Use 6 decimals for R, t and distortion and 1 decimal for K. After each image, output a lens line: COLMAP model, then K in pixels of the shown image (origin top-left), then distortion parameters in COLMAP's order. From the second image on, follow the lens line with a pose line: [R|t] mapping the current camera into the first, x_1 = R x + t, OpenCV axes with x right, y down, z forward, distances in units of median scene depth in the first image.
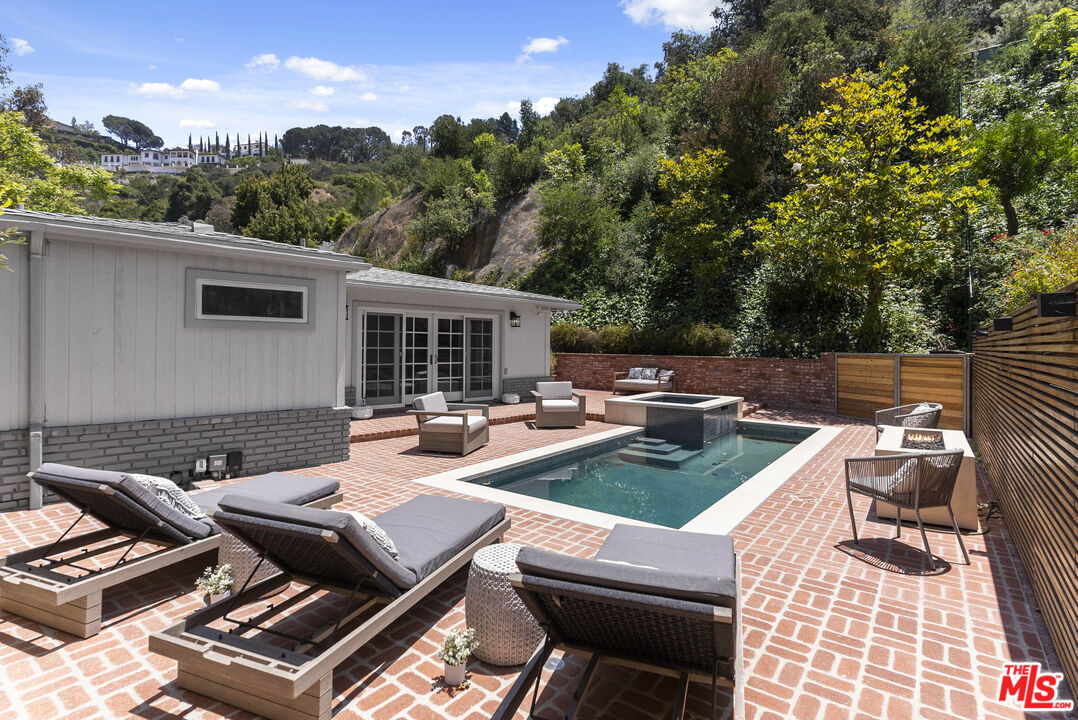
lens RADIAL K [[552.6, 0, 567.9], [0, 552.6, 338.9], [0, 0, 1]] dist [-0.004164, -0.000269]
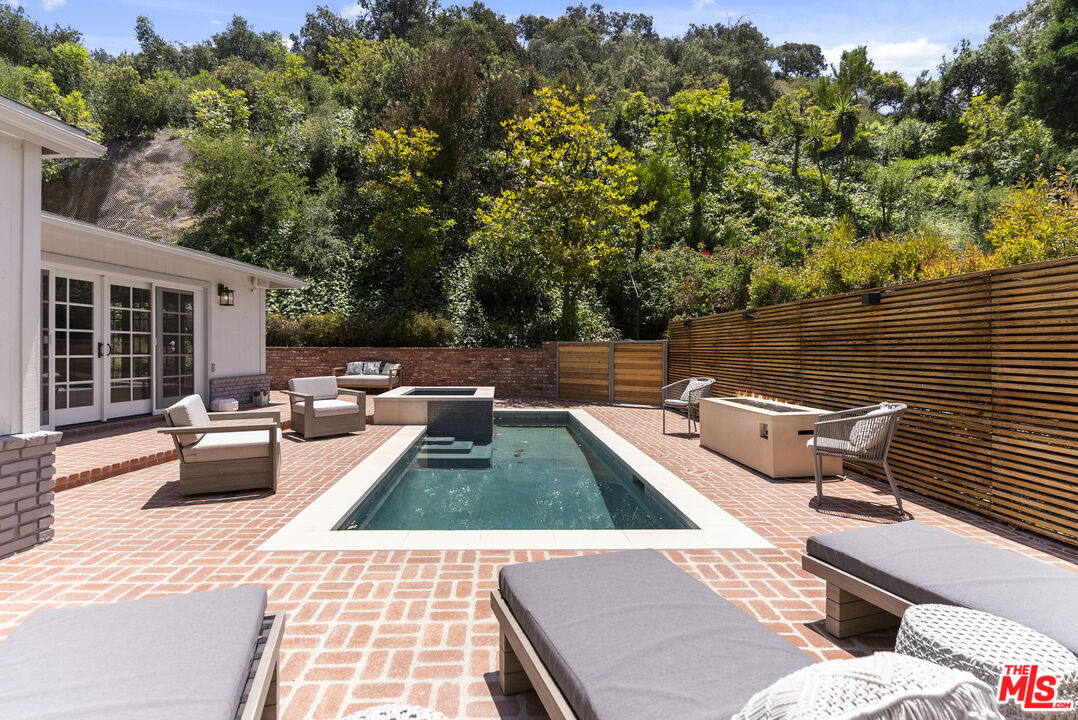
lens RADIAL K [[529.0, 0, 520.4], [0, 529.0, 347.7], [0, 0, 1]] dist [0.000952, 0.000119]
pose [[0.798975, -0.008409, 0.601306, -0.162789], [0.003060, 0.999946, 0.009917, 0.021840], [-0.601357, -0.006083, 0.798957, 0.178080]]
